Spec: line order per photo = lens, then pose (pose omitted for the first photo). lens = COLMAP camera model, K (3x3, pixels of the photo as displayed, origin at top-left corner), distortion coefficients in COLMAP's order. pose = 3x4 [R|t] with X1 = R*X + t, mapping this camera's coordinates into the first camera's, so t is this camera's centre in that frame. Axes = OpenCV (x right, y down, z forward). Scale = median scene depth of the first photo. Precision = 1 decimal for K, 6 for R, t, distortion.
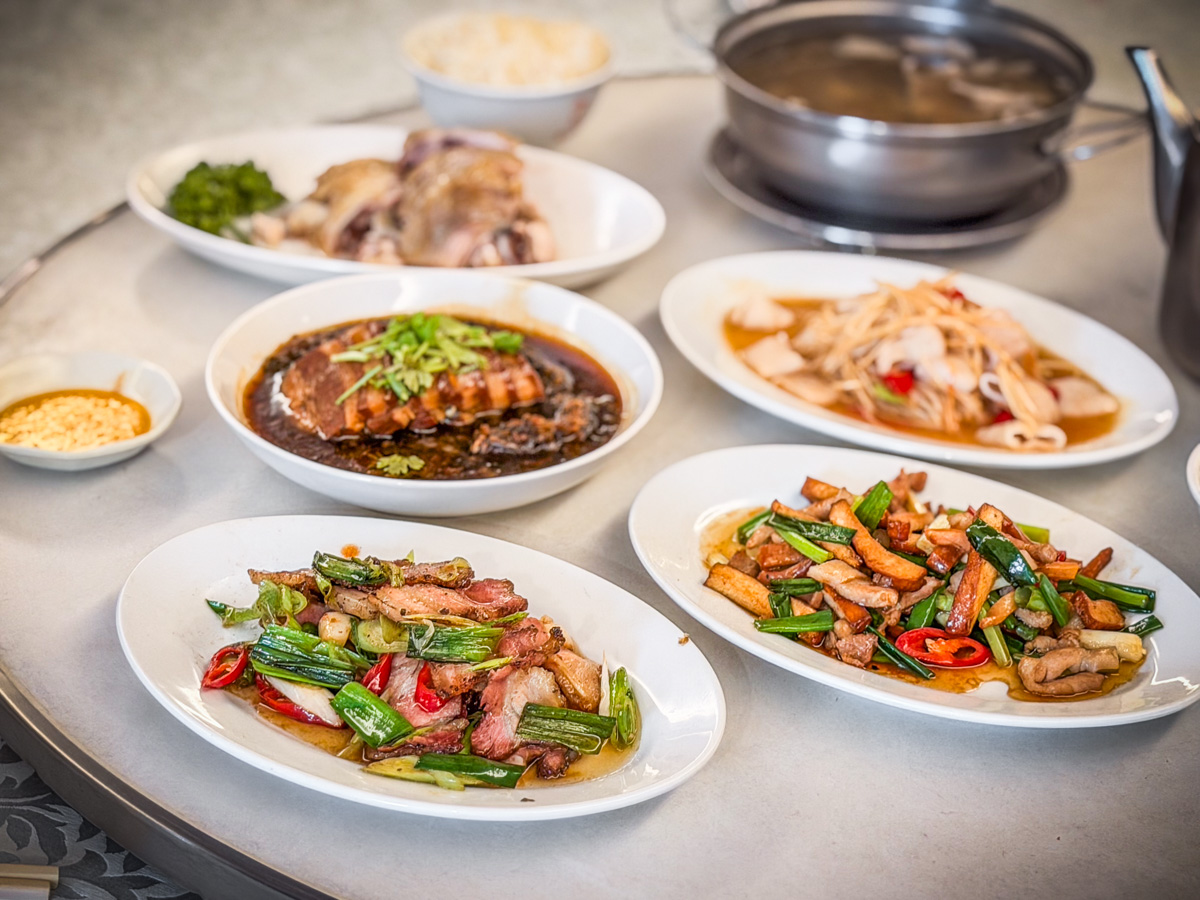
lens RADIAL K [[2723.2, 0, 600.0], [0, 2723.2, 450.0], [0, 0, 1]] dist [0.065040, 0.522853]
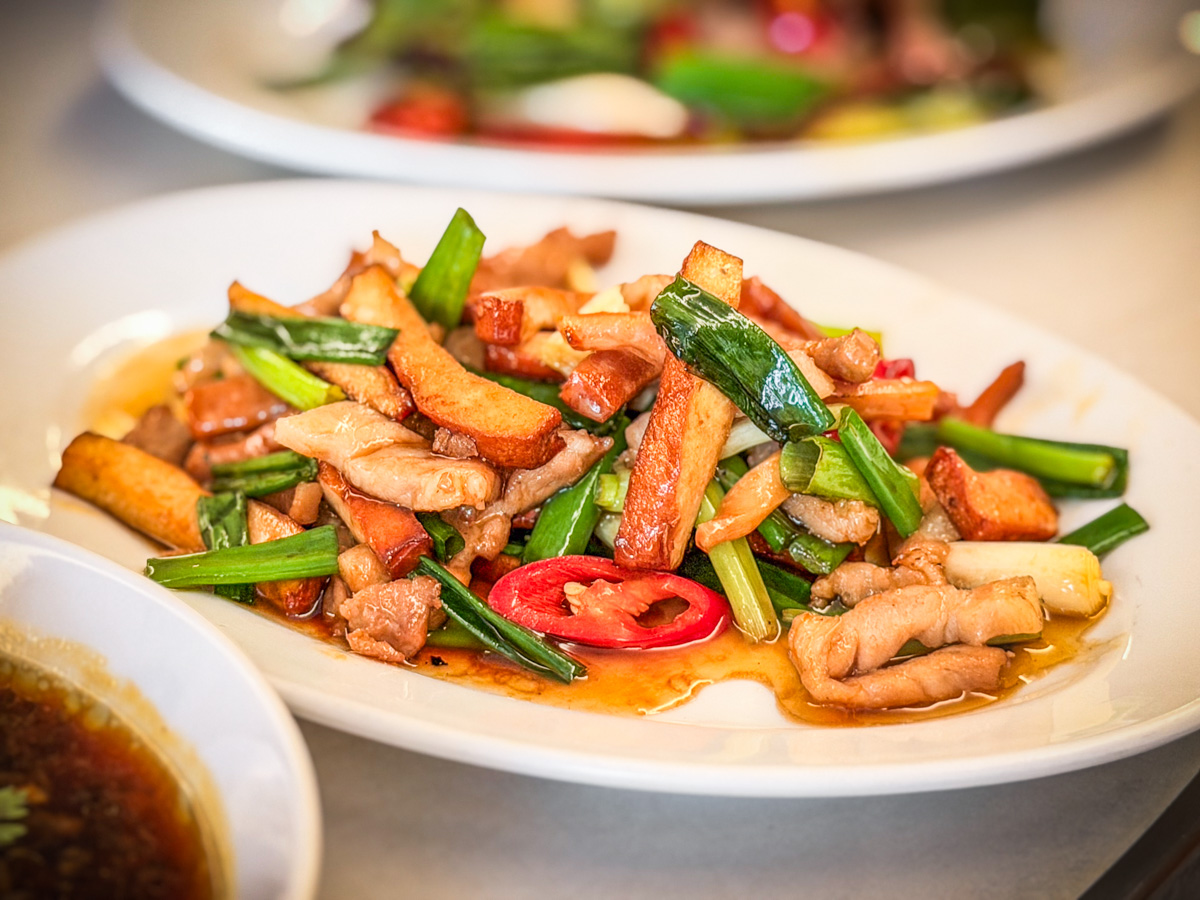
lens RADIAL K [[2949.4, 0, 600.0], [0, 2949.4, 450.0], [0, 0, 1]] dist [0.076023, 0.209497]
pose [[0.998558, -0.048997, 0.021934, 0.115340], [0.048932, 0.998796, 0.003495, 0.048166], [-0.022079, -0.002417, 0.999753, 0.562328]]
